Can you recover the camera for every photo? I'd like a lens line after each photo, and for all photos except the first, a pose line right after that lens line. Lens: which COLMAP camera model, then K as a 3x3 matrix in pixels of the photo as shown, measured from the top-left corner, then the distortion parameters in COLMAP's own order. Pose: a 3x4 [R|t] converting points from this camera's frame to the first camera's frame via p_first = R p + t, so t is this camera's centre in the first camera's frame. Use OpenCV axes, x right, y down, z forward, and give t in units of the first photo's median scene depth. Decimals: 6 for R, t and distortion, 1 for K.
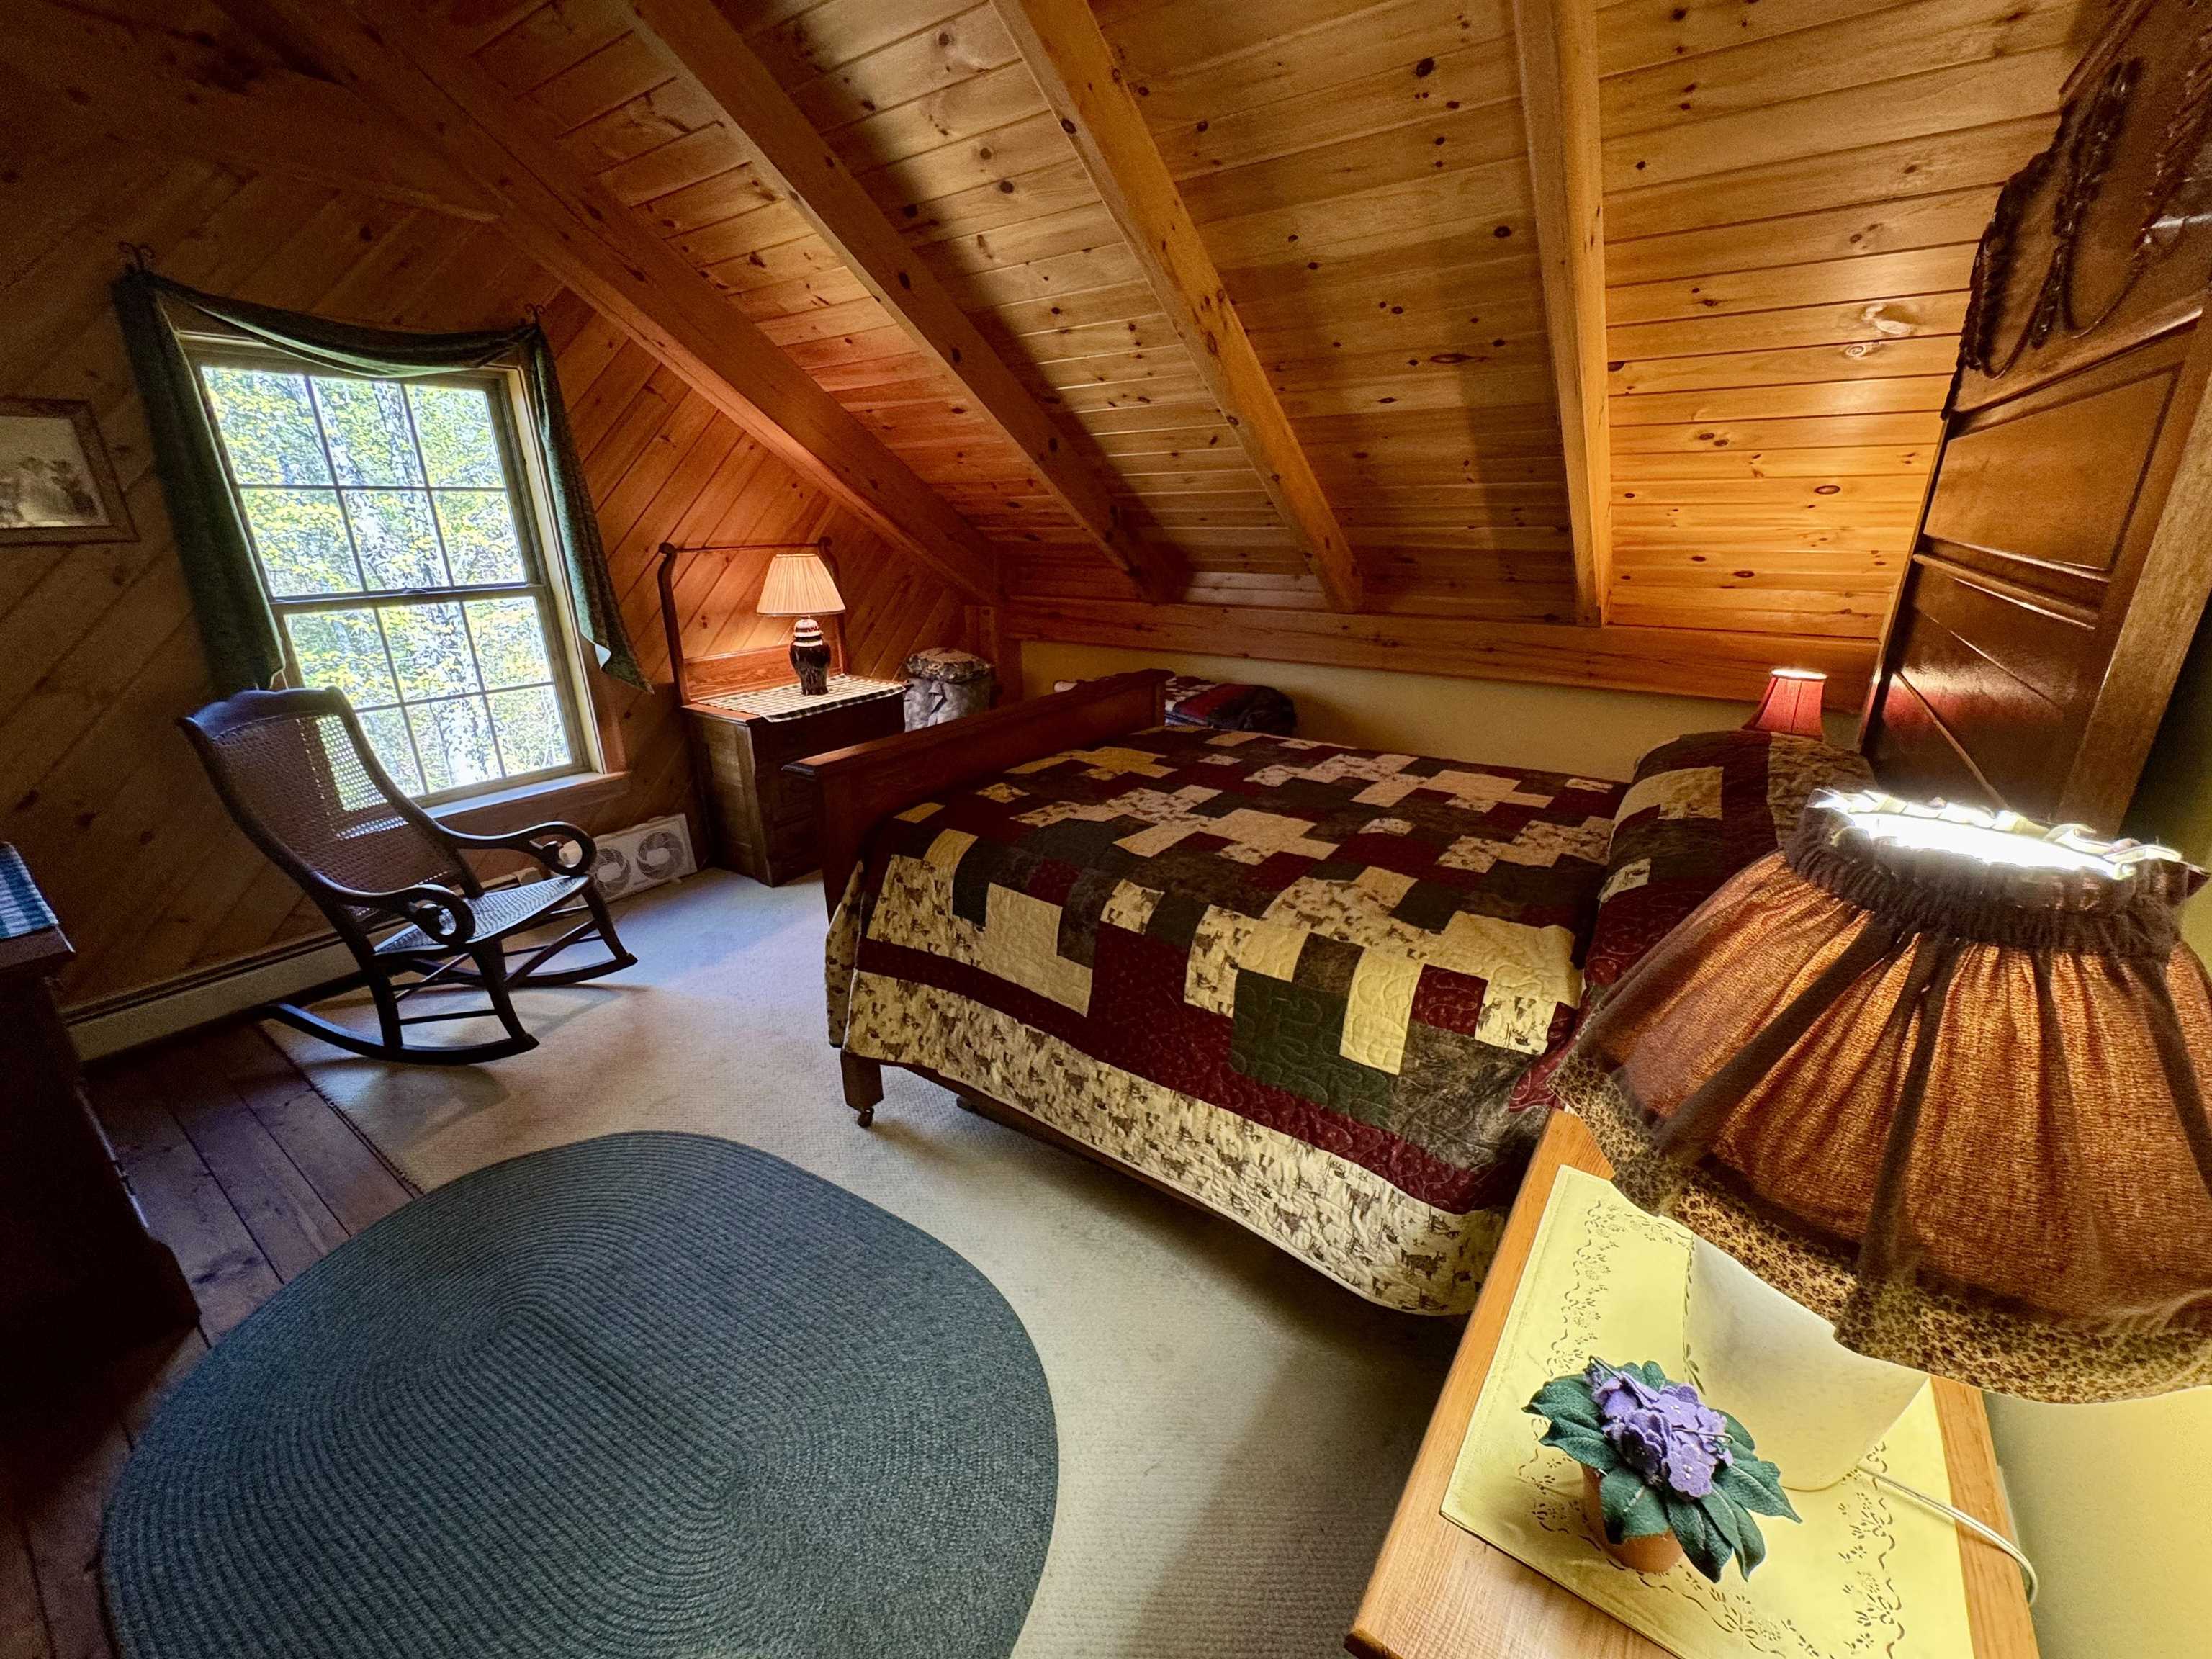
lens RADIAL K [[881.9, 0, 1111.7], [0, 881.9, 829.5], [0, 0, 1]] dist [-0.002738, 0.000257]
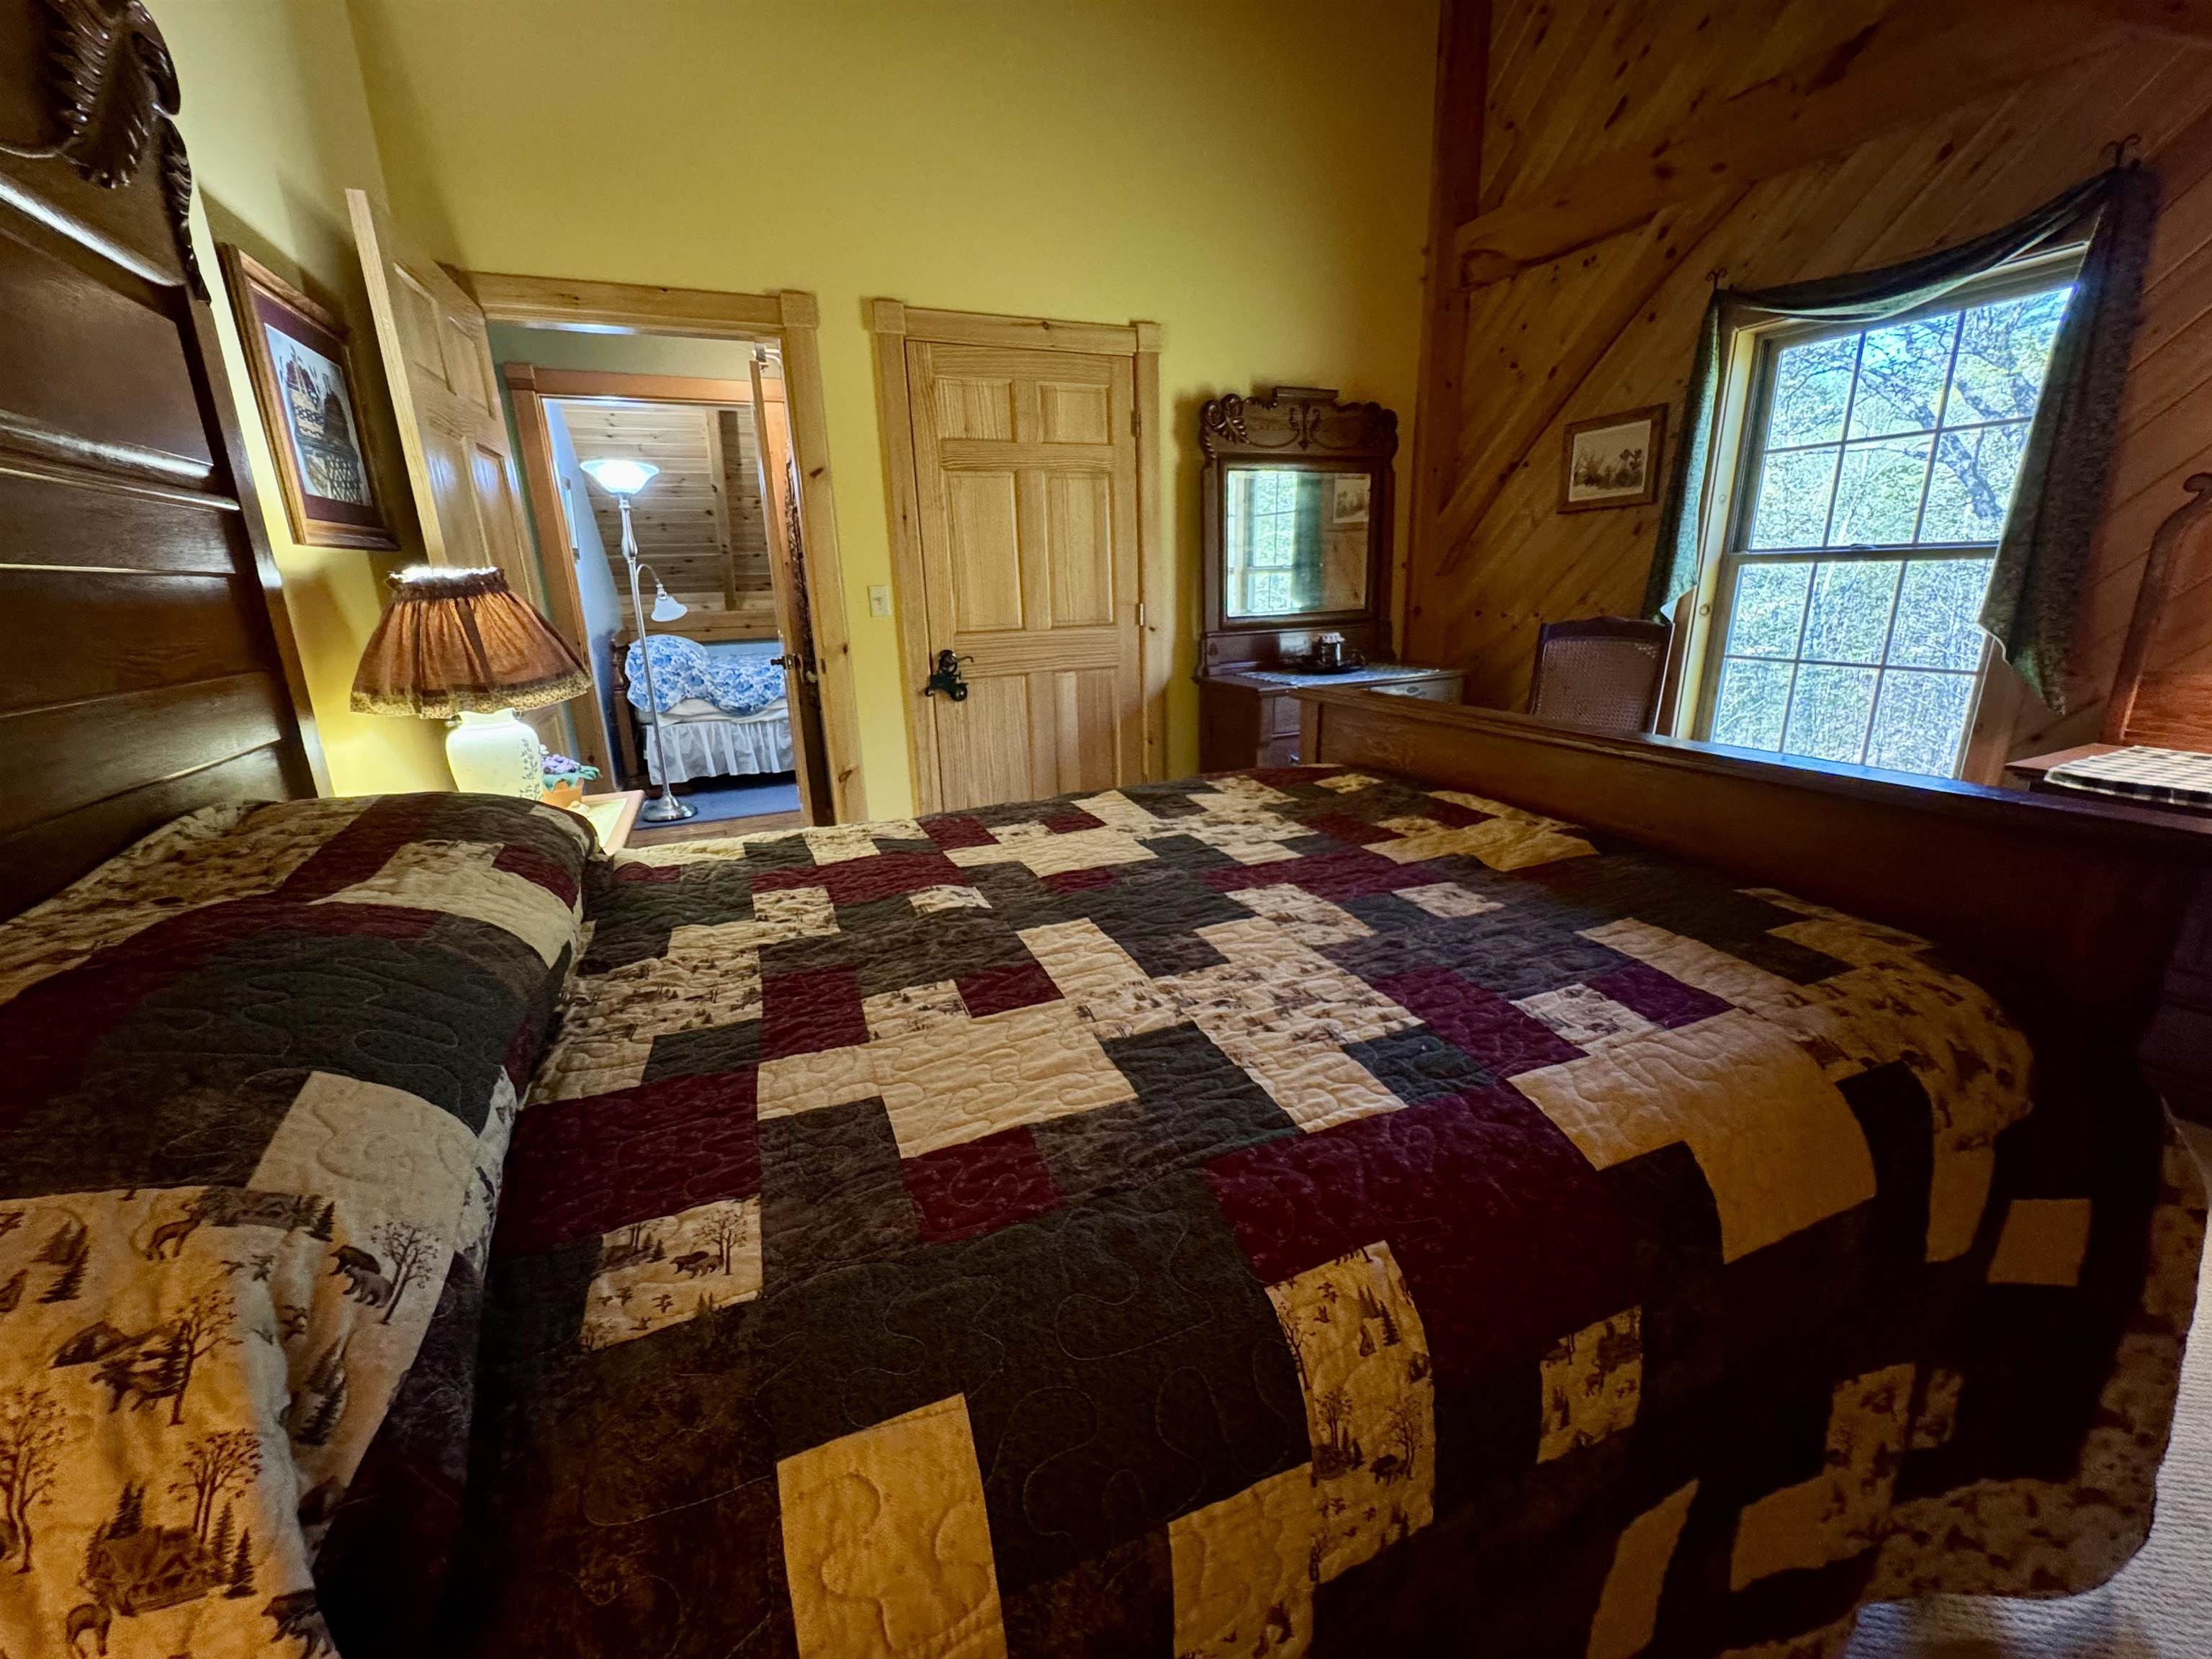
lens RADIAL K [[881.9, 0, 1111.7], [0, 881.9, 829.5], [0, 0, 1]] dist [-0.002738, 0.000257]
pose [[-0.519724, 0.256997, -0.814764, 0.648991], [-0.253376, 0.864408, 0.434280, -0.296900], [0.815897, 0.432148, -0.384137, 1.145056]]
